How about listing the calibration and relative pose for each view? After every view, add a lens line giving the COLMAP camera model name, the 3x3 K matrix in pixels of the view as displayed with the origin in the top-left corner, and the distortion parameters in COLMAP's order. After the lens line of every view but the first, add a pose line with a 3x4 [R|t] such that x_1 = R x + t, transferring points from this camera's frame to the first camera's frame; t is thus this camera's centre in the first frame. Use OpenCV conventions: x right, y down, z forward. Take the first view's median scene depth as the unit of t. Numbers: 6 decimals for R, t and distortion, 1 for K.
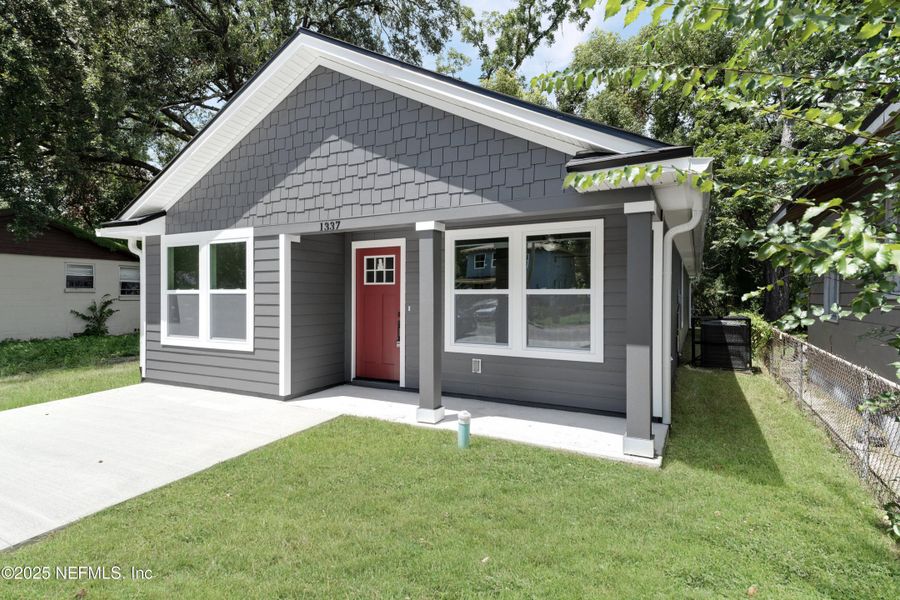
lens RADIAL K [[461.5, 0, 450.0], [0, 461.5, 300.0], [0, 0, 1]] dist [0.045714, 0.000303]
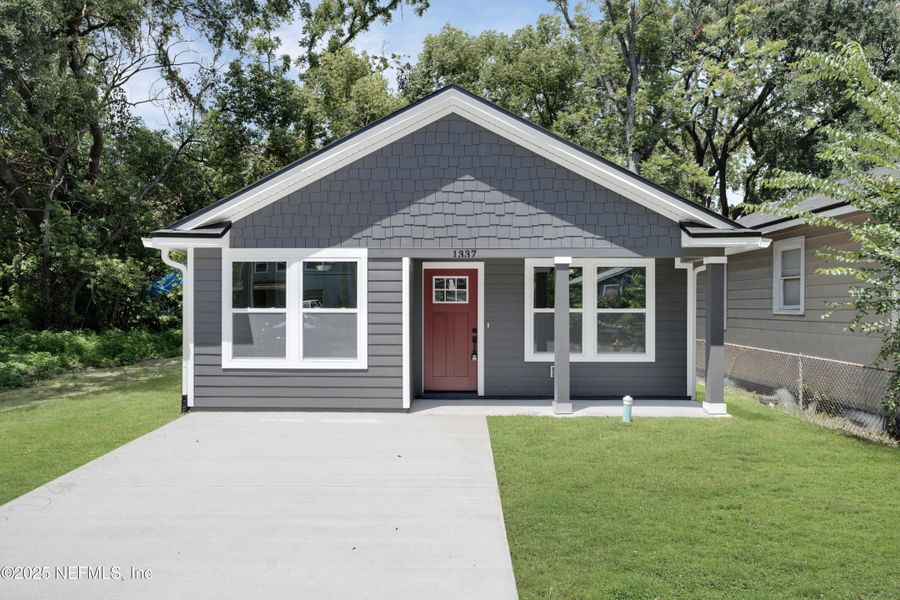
lens RADIAL K [[608.6, 0, 448.4], [0, 608.6, 311.0], [0, 0, 1]] dist [-0.018866, -0.000280]
pose [[0.891179, -0.002991, 0.453643, -0.863030], [0.003493, 0.999994, -0.000268, -0.016292], [-0.453639, 0.001824, 0.891184, -0.279172]]
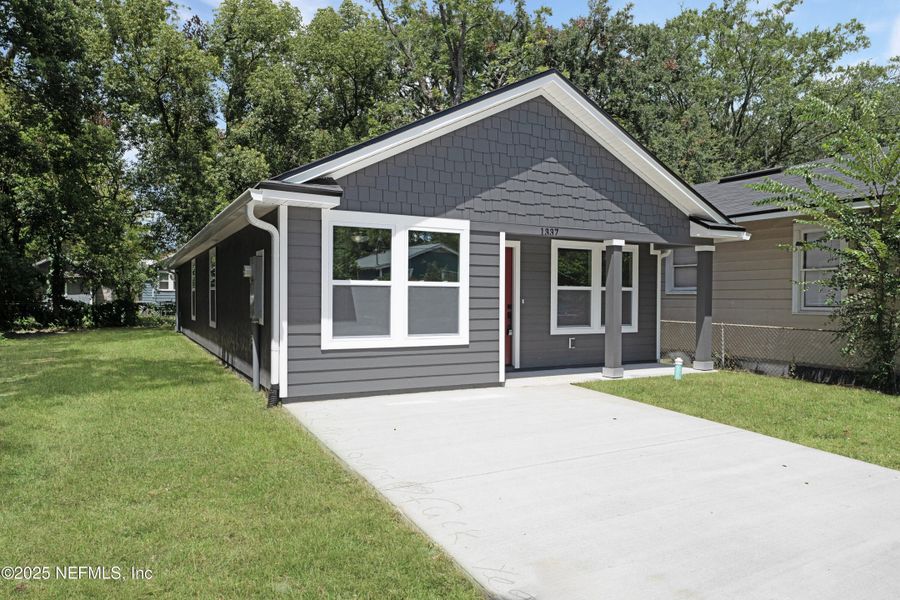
lens RADIAL K [[608.6, 0, 448.4], [0, 608.6, 311.0], [0, 0, 1]] dist [-0.018866, -0.000280]
pose [[0.550039, -0.017979, 0.834946, -1.524715], [-0.000427, 0.999762, 0.021810, 0.009836], [-0.835139, -0.012353, 0.549900, 0.311038]]
